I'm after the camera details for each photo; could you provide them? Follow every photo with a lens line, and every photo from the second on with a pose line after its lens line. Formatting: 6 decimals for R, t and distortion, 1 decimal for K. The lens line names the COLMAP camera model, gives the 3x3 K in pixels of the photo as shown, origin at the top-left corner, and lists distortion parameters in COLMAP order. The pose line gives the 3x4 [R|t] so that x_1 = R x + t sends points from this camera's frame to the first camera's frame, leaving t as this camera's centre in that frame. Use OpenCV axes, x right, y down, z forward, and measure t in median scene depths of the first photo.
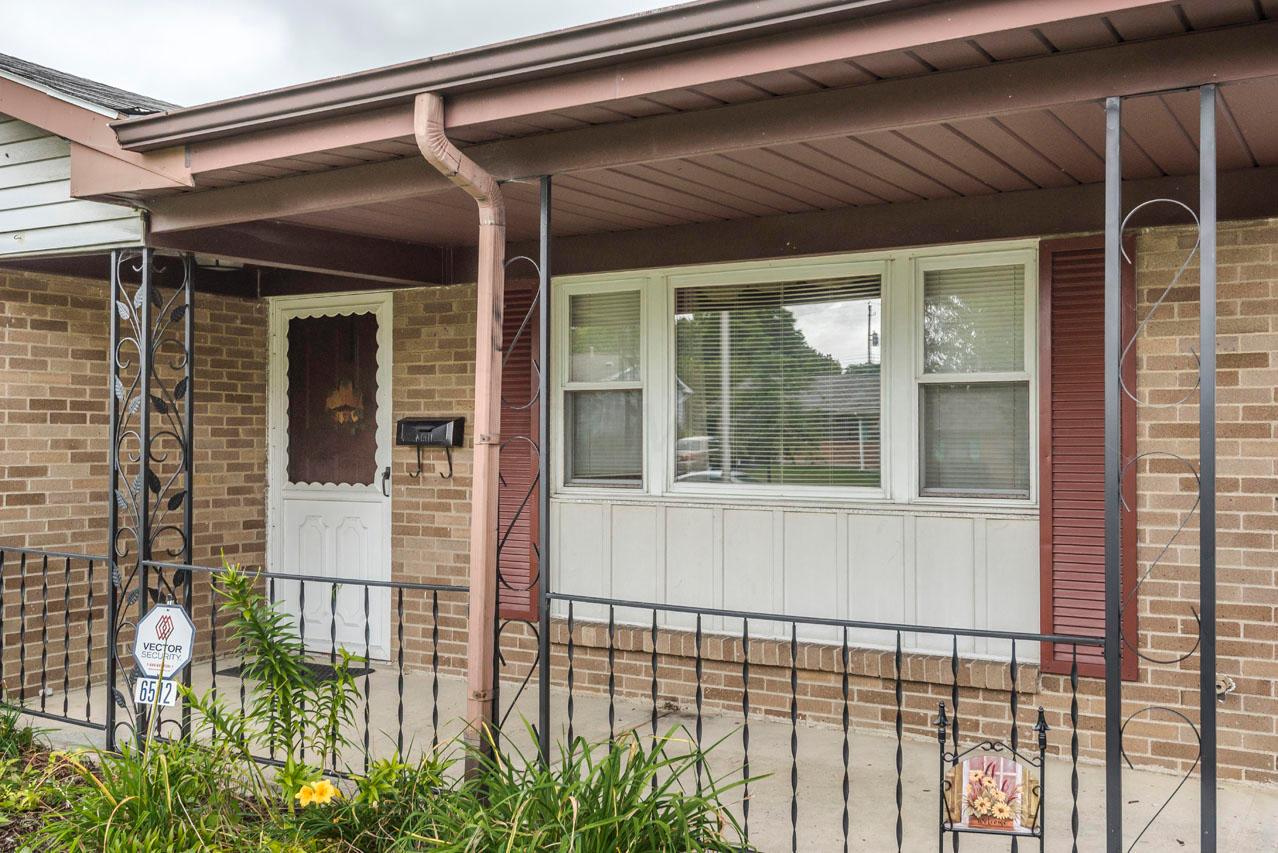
lens RADIAL K [[1217.3, 0, 627.4], [0, 1217.3, 381.7], [0, 0, 1]] dist [0.025325, 0.000000]
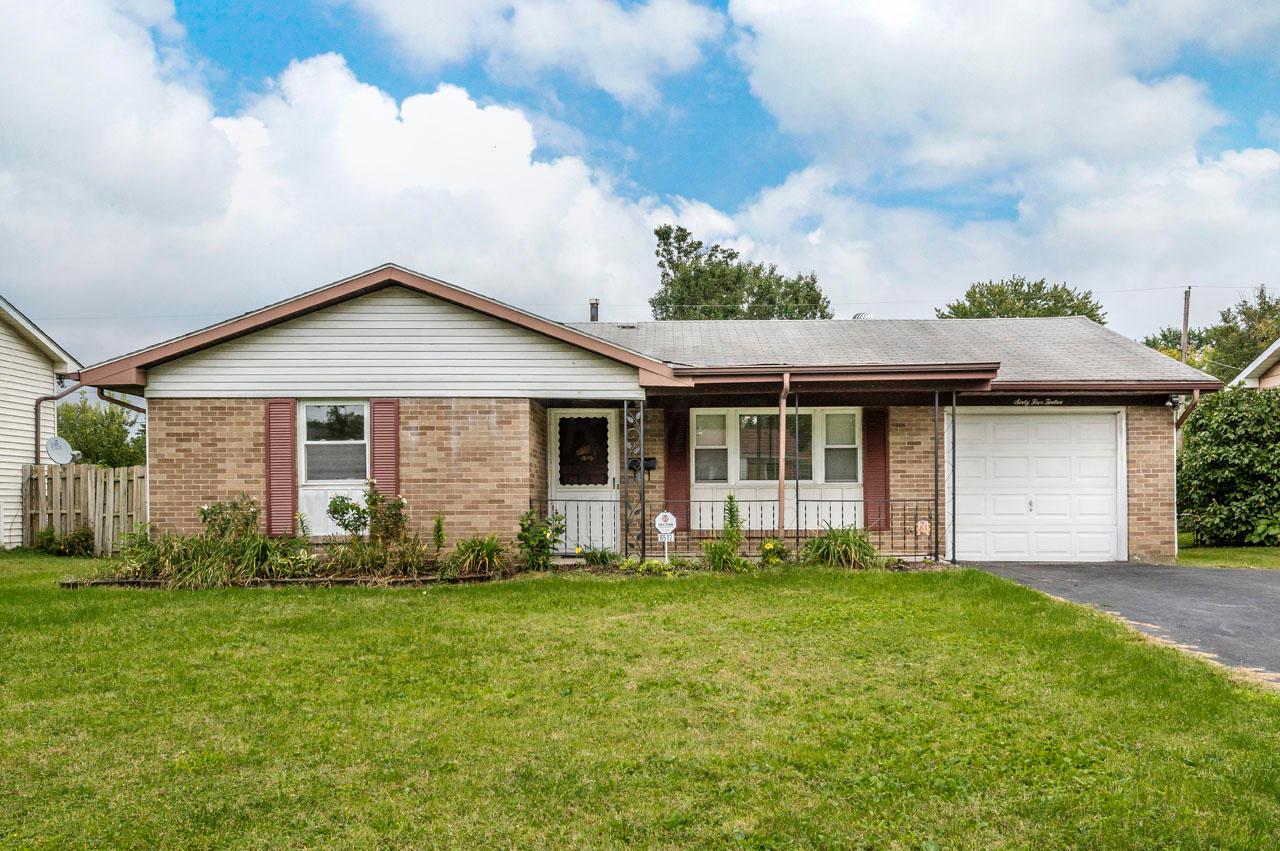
lens RADIAL K [[1093.7, 0, 633.3], [0, 1093.7, 427.0], [0, 0, 1]] dist [0.035849, -0.006188]
pose [[0.873953, 0.026537, 0.485286, -1.440917], [-0.015304, 0.999516, -0.027097, 0.027919], [-0.485770, 0.016255, 0.873936, -1.166474]]
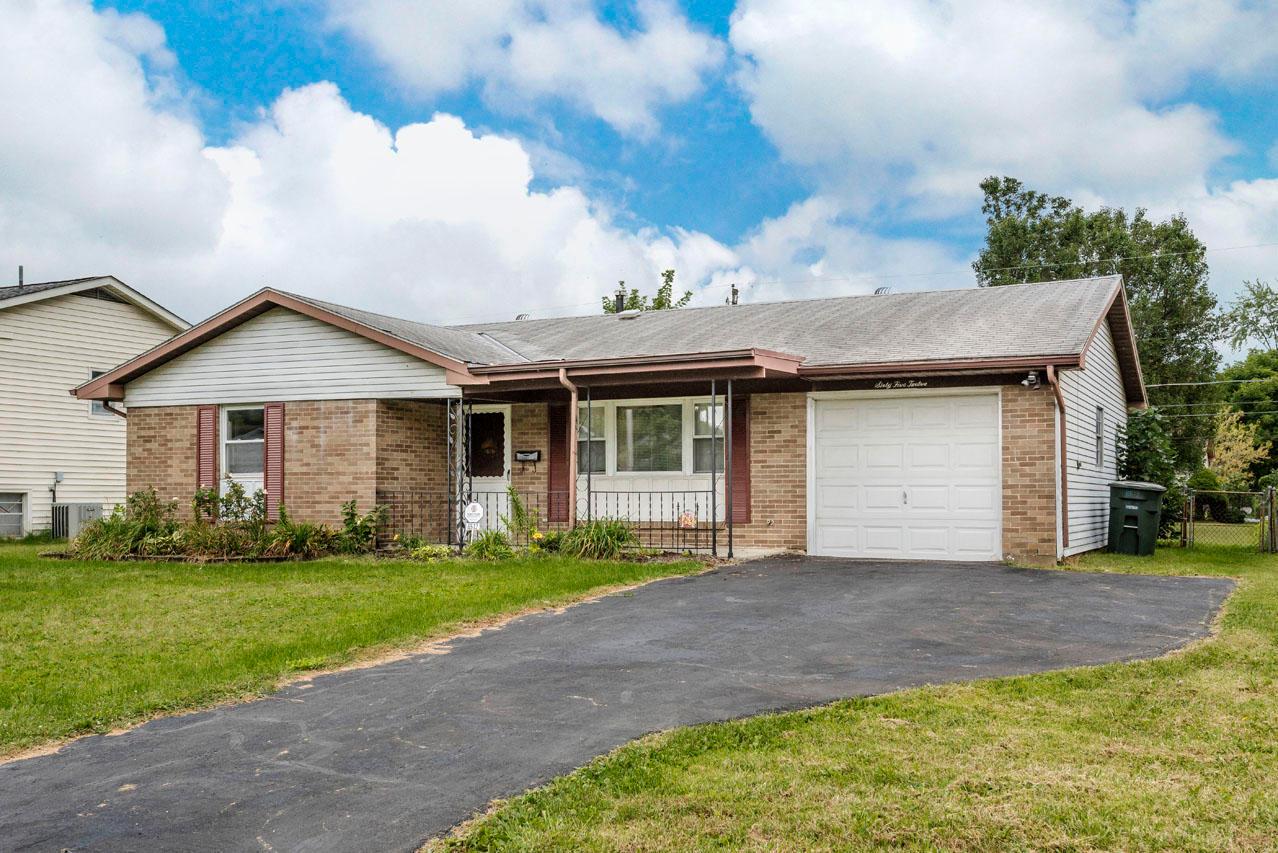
lens RADIAL K [[1217.3, 0, 633.1], [0, 1217.3, 368.8], [0, 0, 1]] dist [0.025325, 0.000000]
pose [[0.996494, 0.004237, 0.083560, -0.166638], [0.000512, 0.998389, -0.056730, 0.000210], [-0.083666, 0.056574, 0.994887, -1.931060]]
